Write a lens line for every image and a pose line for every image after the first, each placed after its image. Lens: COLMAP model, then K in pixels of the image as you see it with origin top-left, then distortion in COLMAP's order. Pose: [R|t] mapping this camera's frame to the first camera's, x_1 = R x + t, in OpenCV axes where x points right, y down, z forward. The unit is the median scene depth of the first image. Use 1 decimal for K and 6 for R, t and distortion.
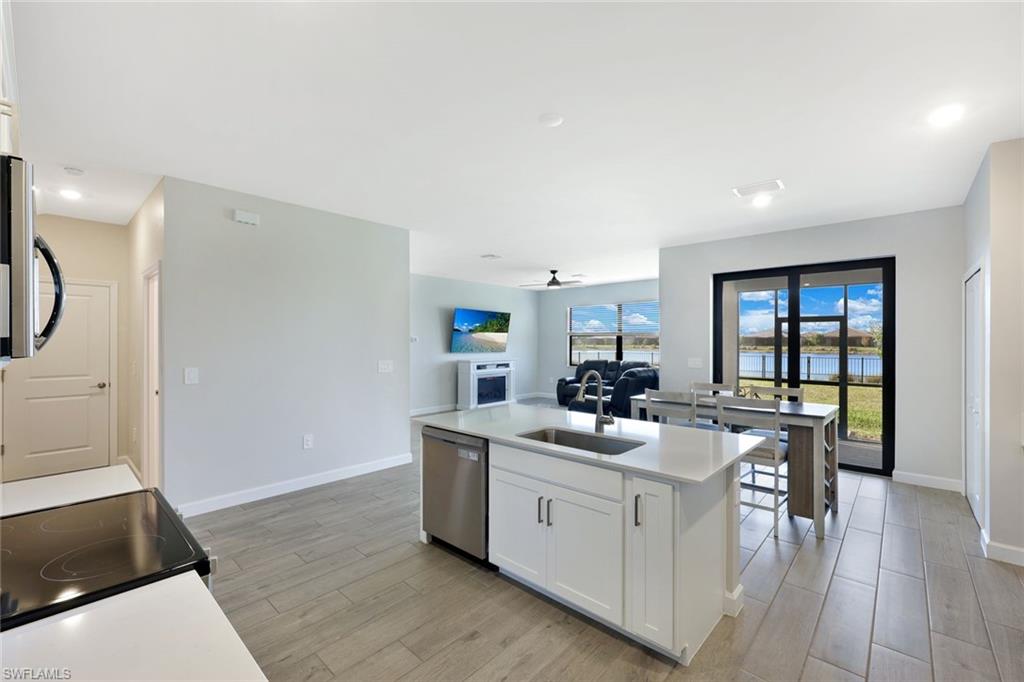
lens RADIAL K [[421.3, 0, 509.2], [0, 421.3, 343.5], [0, 0, 1]] dist [-0.000378, 0.000034]
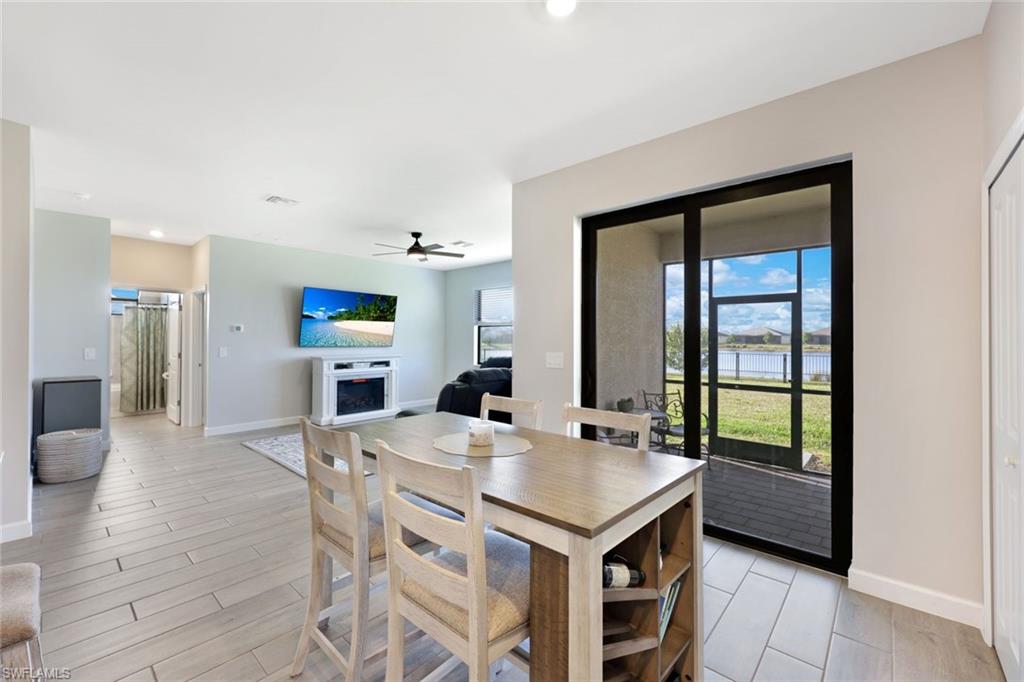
lens RADIAL K [[435.0, 0, 511.8], [0, 435.0, 337.3], [0, 0, 1]] dist [-0.004045, 0.000942]
pose [[0.999427, 0.003273, 0.033690, 0.212893], [-0.002991, 0.999960, -0.008398, 0.010643], [-0.033716, 0.008292, 0.999397, 0.212785]]
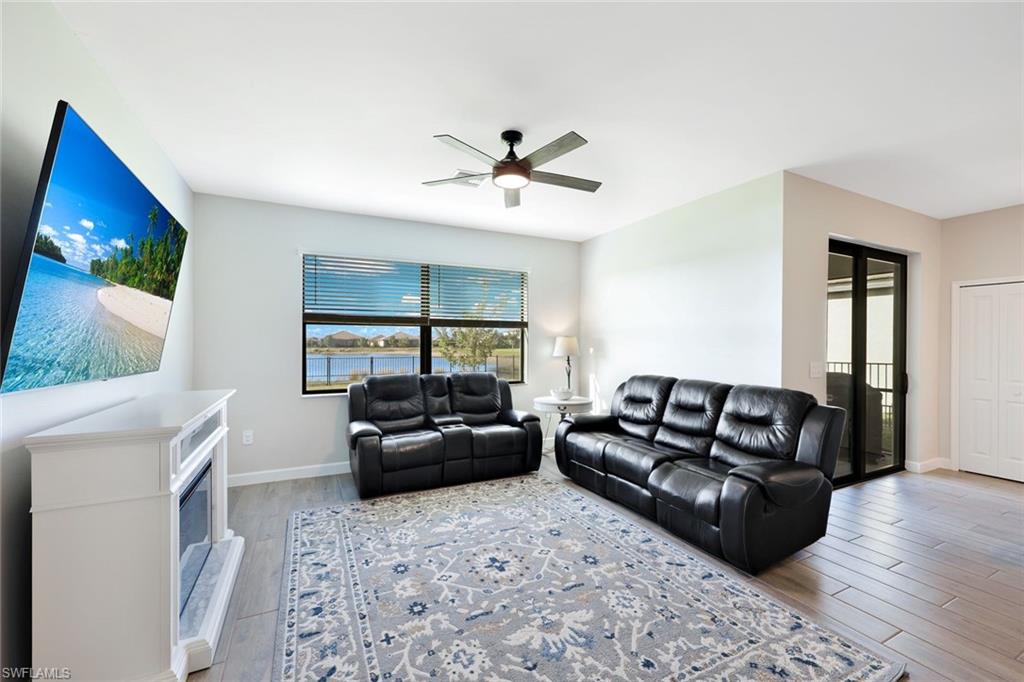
lens RADIAL K [[421.3, 0, 509.2], [0, 421.3, 343.5], [0, 0, 1]] dist [-0.000378, 0.000034]
pose [[0.339330, 0.000965, 0.940667, -0.211476], [0.002954, 0.999993, -0.002091, 0.004418], [-0.940663, 0.003488, 0.339325, 0.783393]]
